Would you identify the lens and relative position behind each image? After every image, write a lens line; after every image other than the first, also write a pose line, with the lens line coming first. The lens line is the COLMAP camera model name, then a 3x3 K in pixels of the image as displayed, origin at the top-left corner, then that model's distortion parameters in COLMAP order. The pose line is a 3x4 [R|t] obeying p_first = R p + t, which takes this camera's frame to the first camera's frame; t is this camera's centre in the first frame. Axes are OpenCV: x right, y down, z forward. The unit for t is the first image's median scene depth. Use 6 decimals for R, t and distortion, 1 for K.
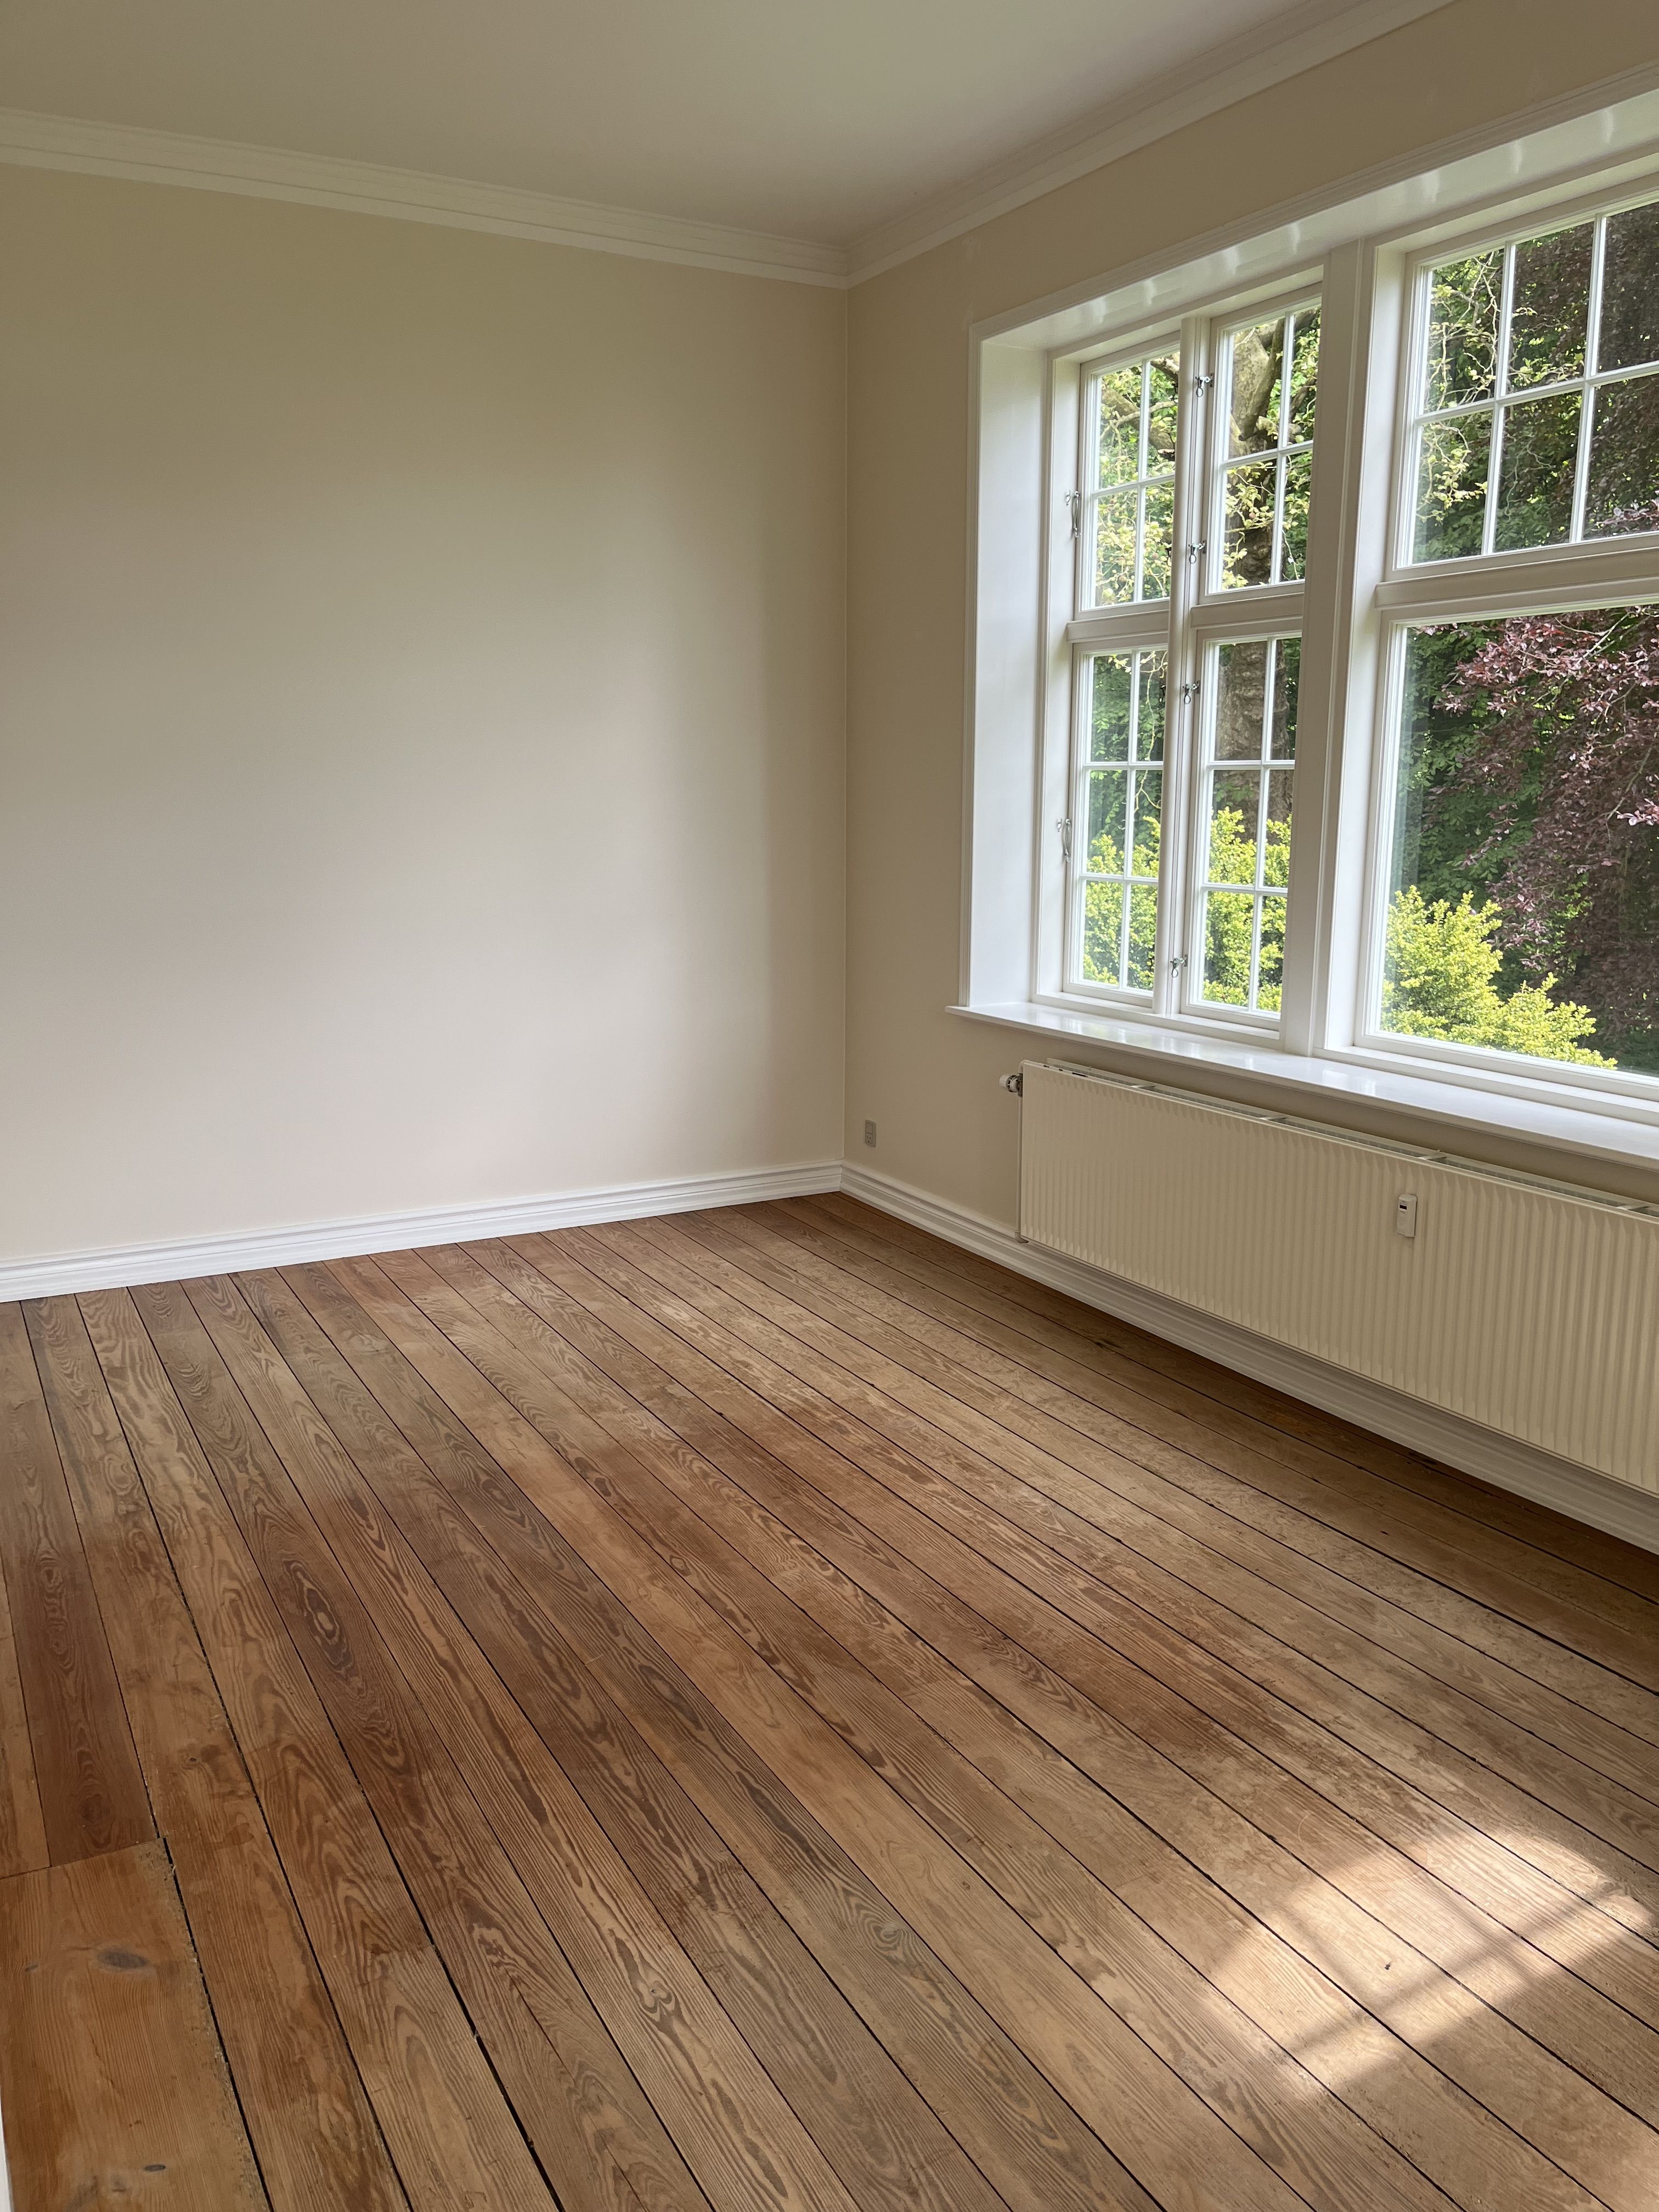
lens RADIAL K [[1666.8, 0, 835.9], [0, 1666.8, 1102.1], [0, 0, 1]] dist [0.035971, -0.075697]
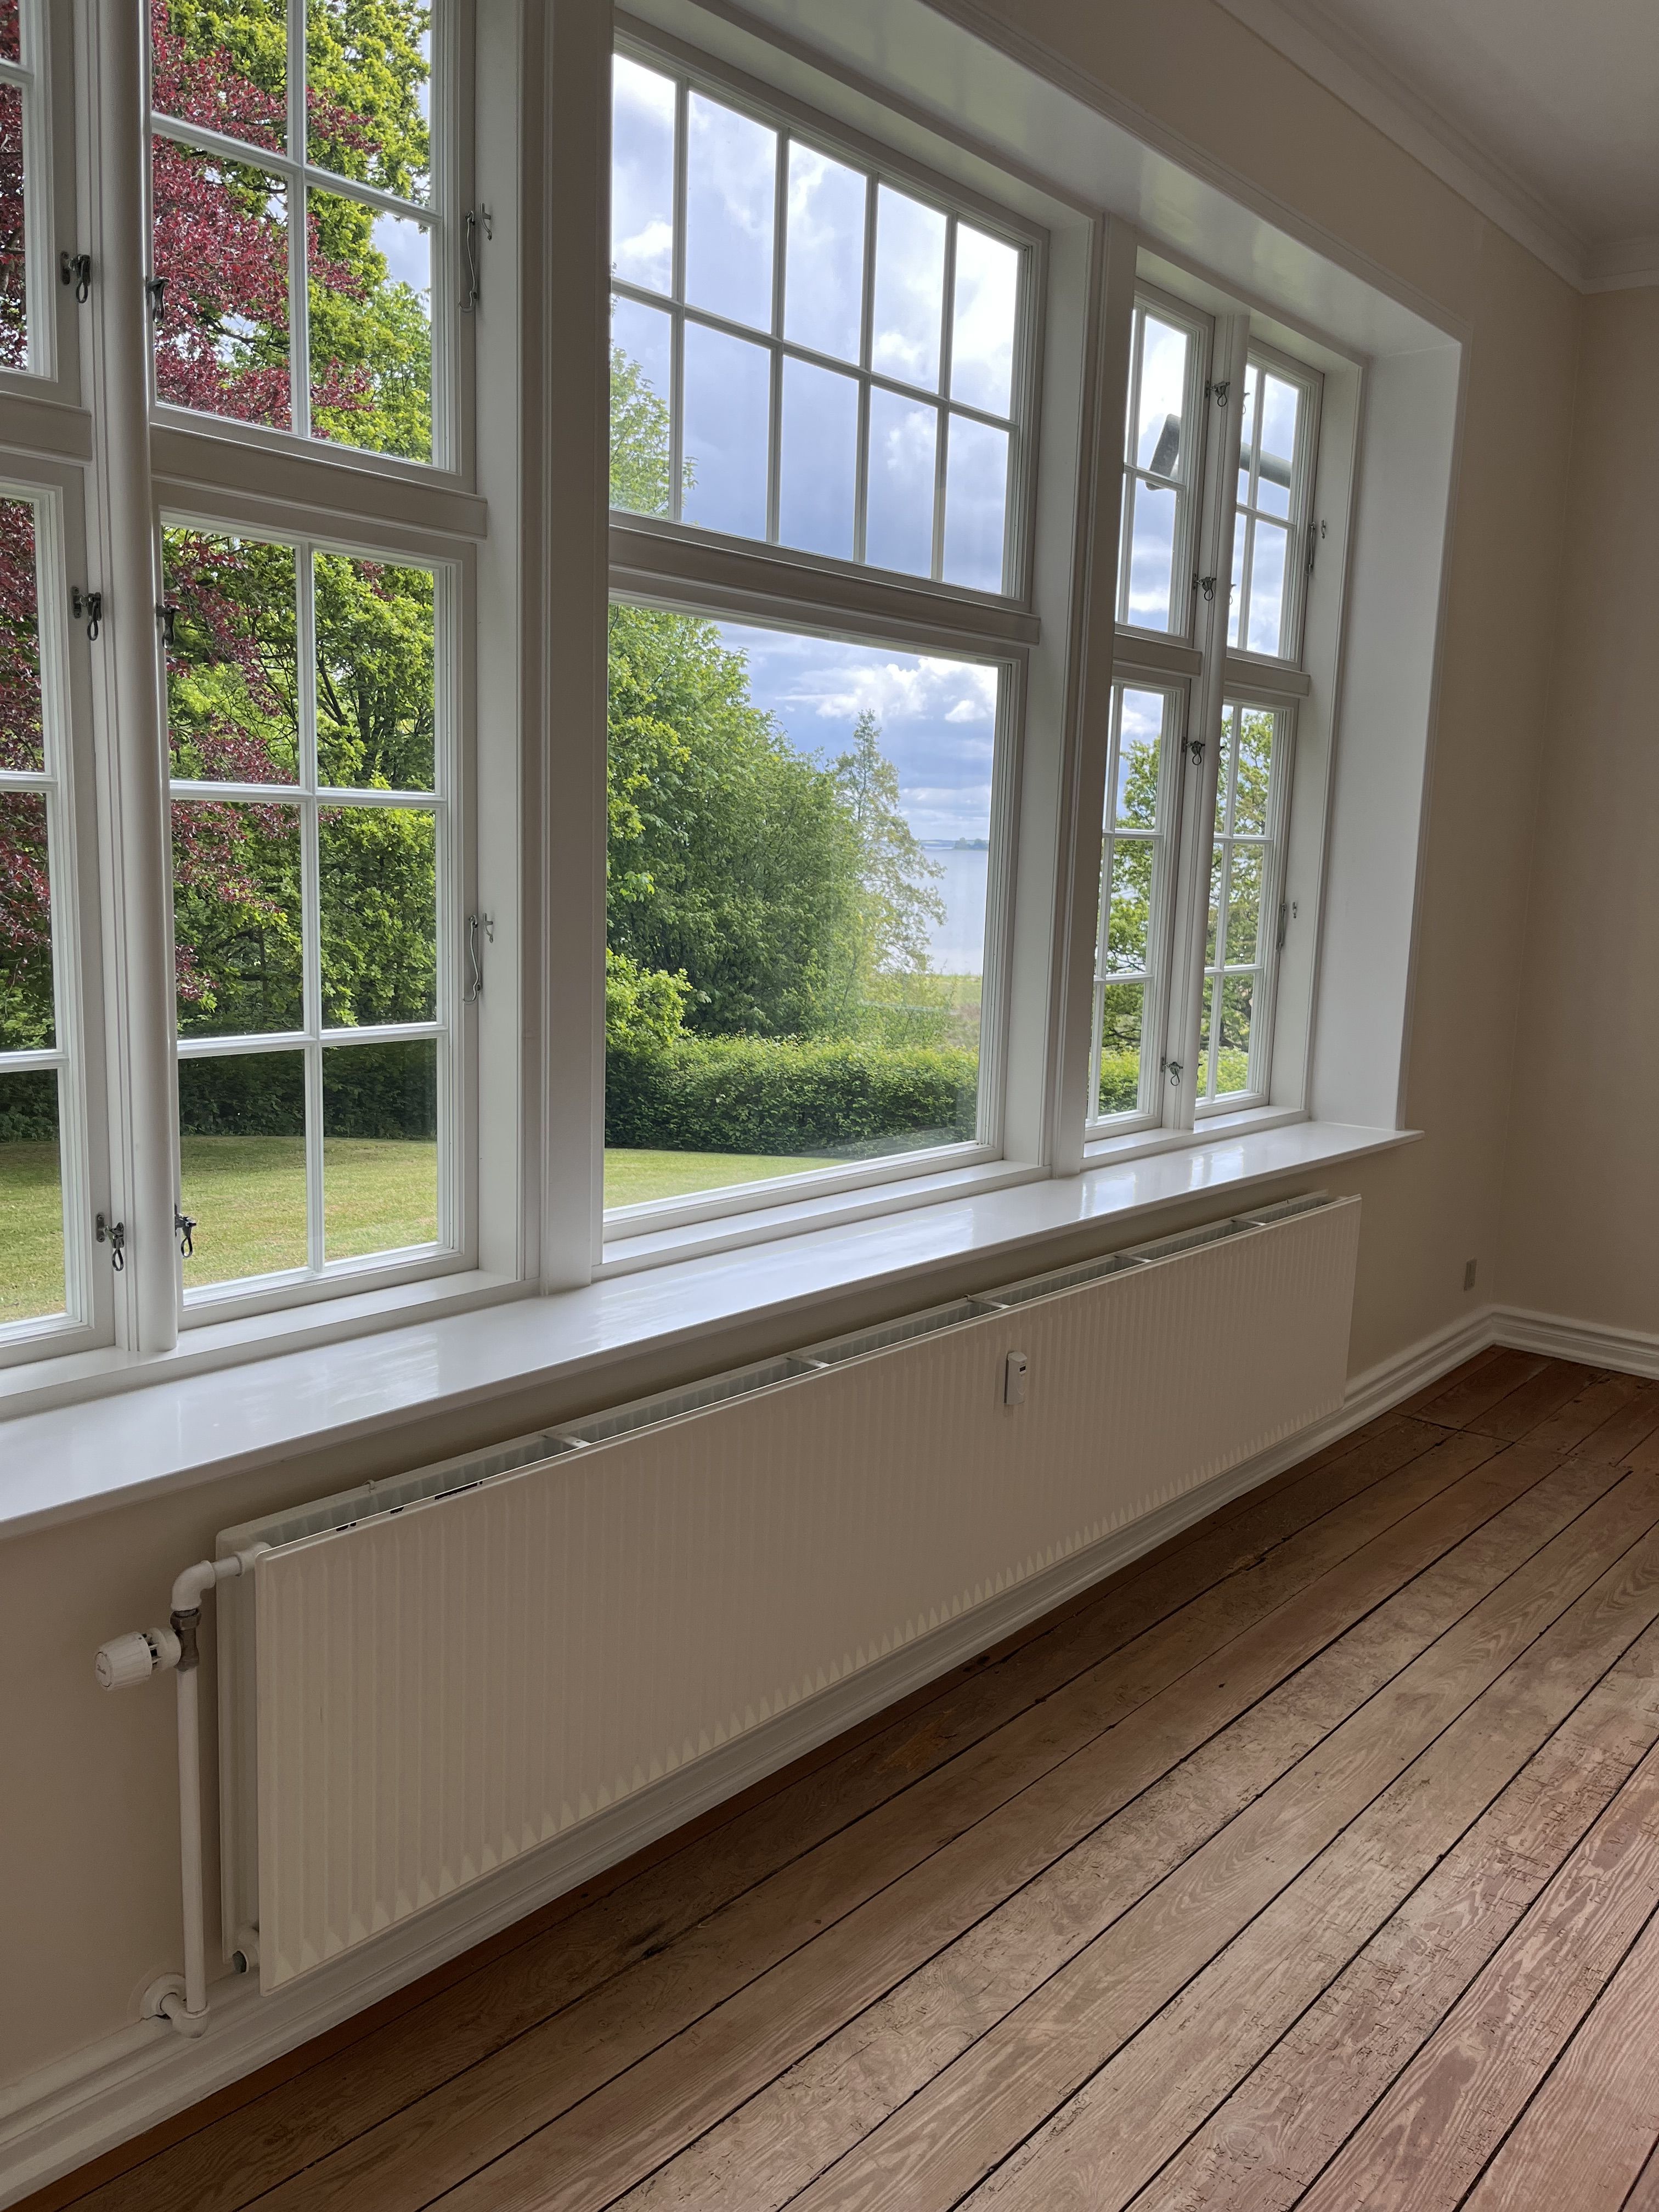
lens RADIAL K [[1666.8, 0, 823.1], [0, 1666.8, 1089.5], [0, 0, 1]] dist [0.035971, -0.075697]
pose [[-0.329048, -0.146092, 0.932944, -0.378092], [0.157234, 0.965693, 0.206676, -0.260780], [-0.931131, 0.214697, -0.294788, 1.372706]]
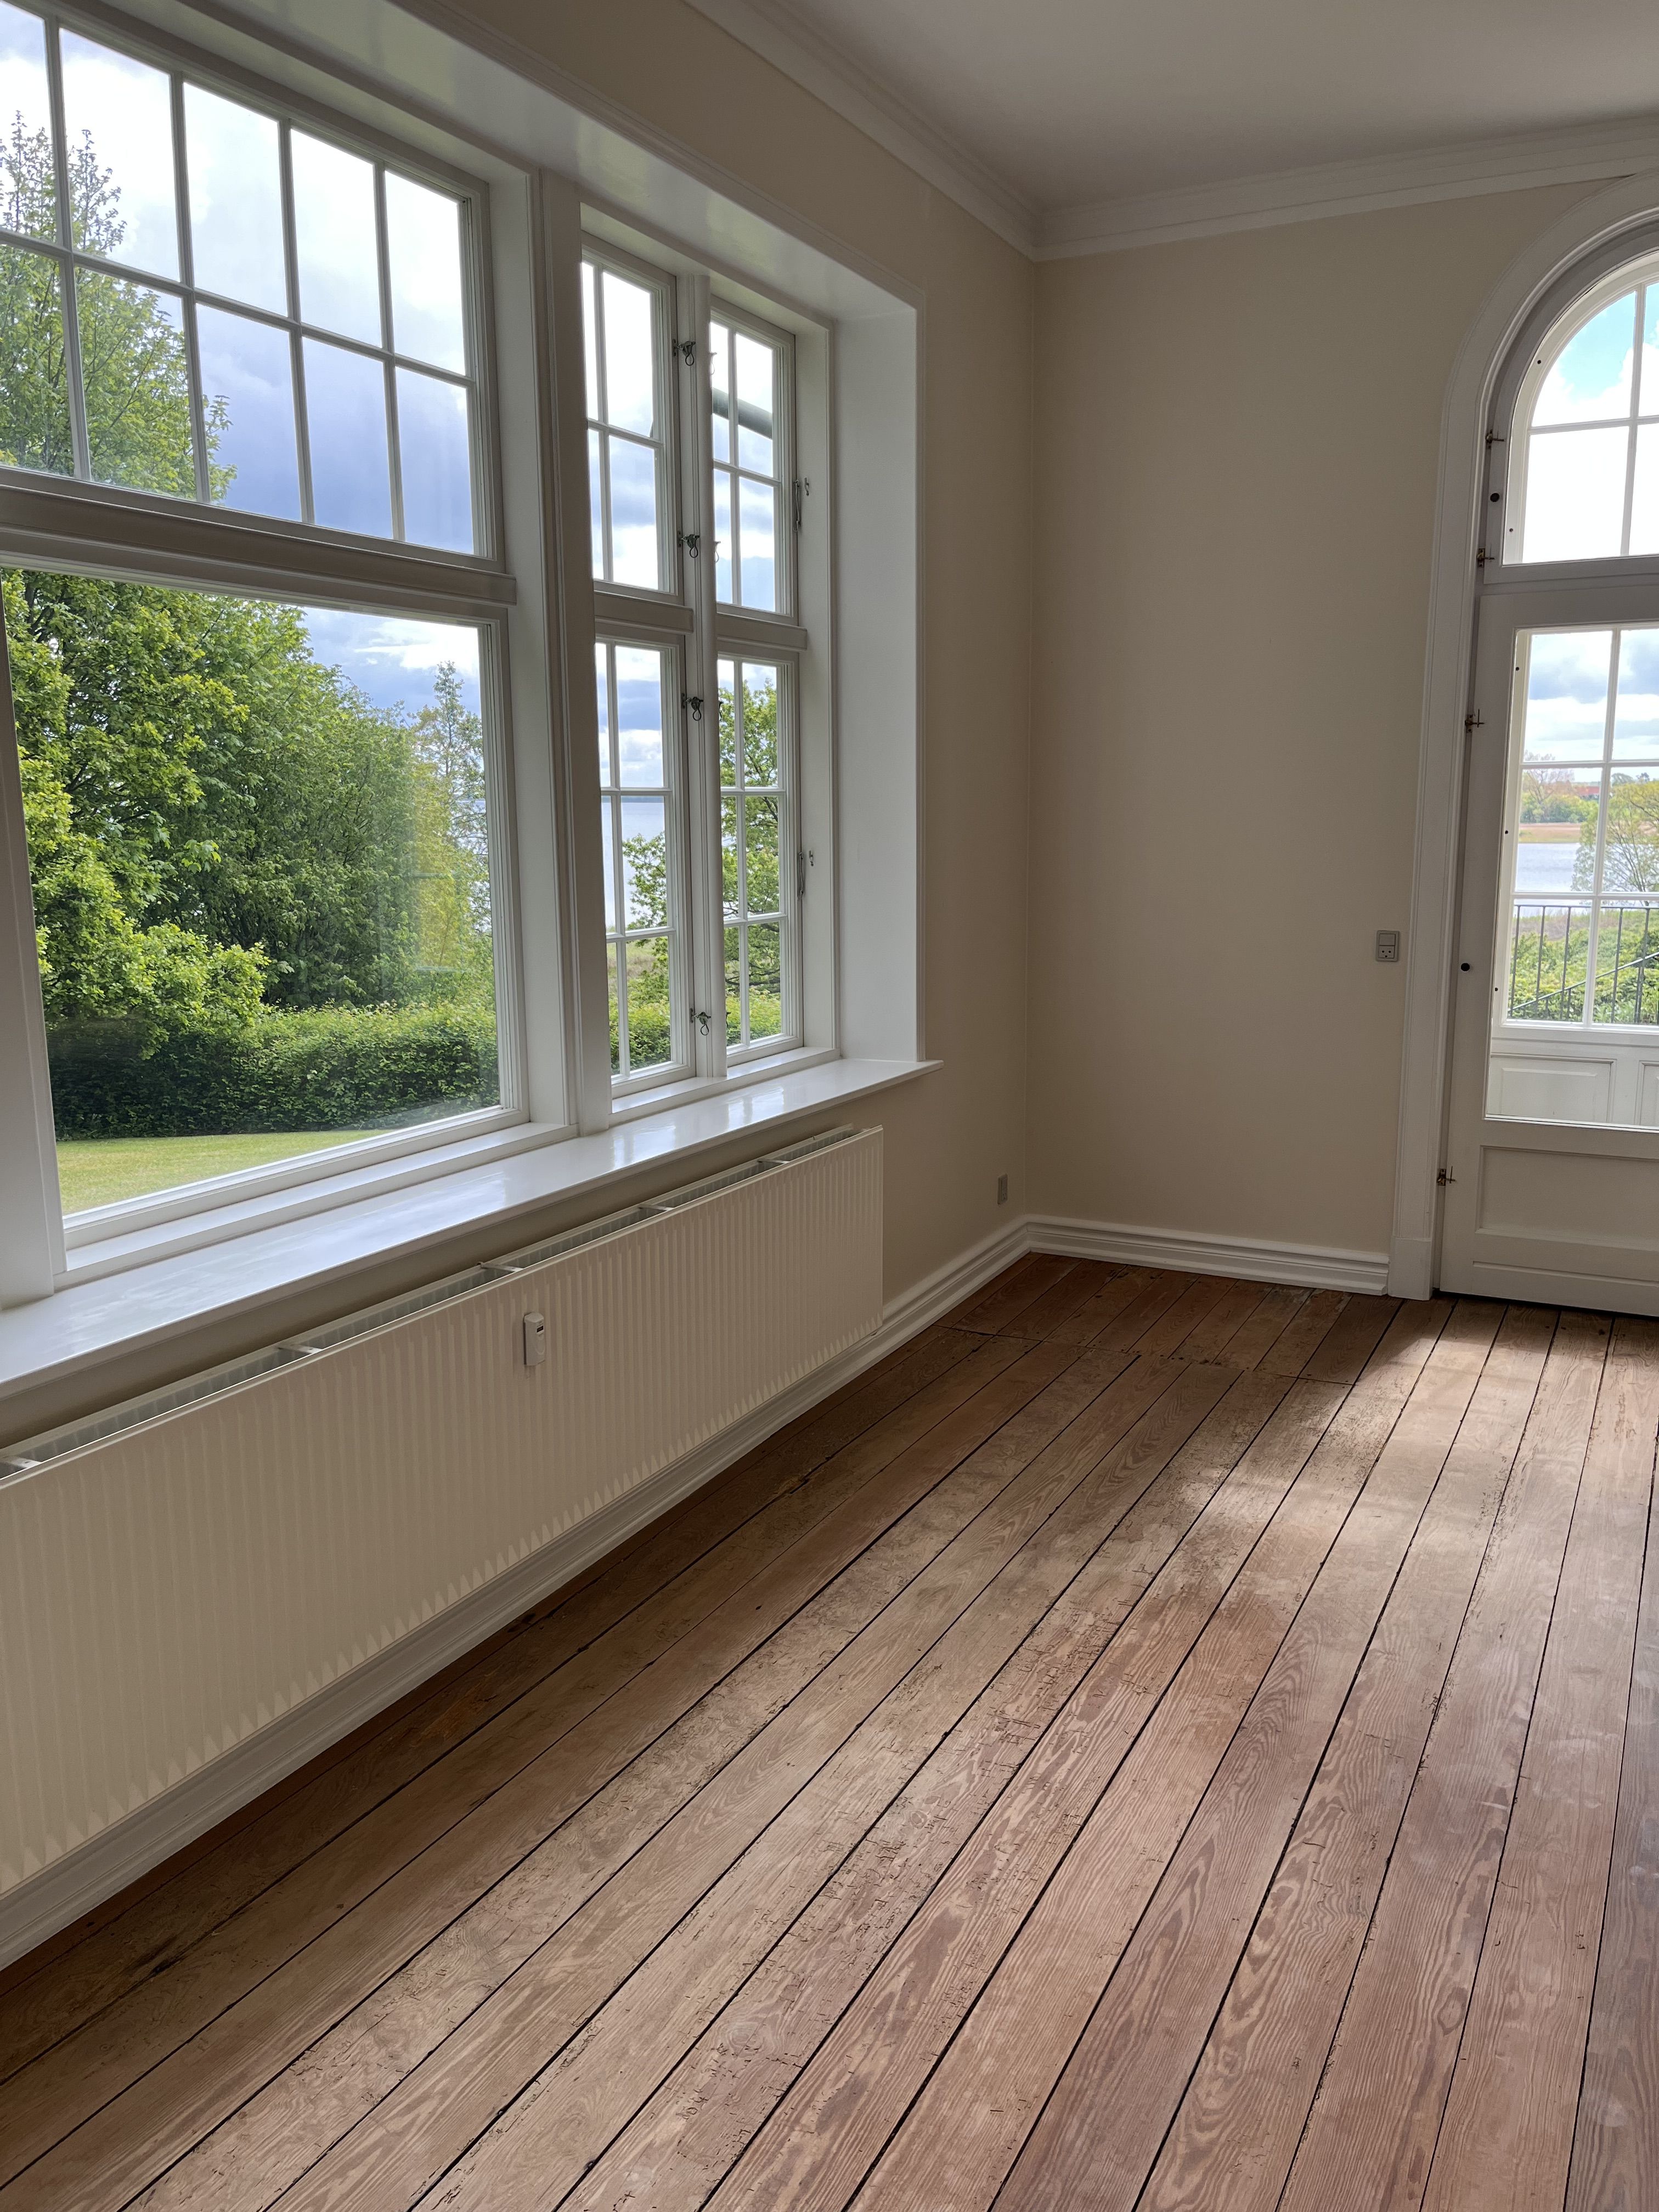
lens RADIAL K [[1666.8, 0, 850.7], [0, 1666.8, 1087.7], [0, 0, 1]] dist [0.035971, -0.075697]
pose [[-0.551461, -0.137145, 0.822850, -0.417425], [0.172936, 0.946170, 0.273598, -0.256548], [-0.816078, 0.293179, -0.498058, 1.318619]]
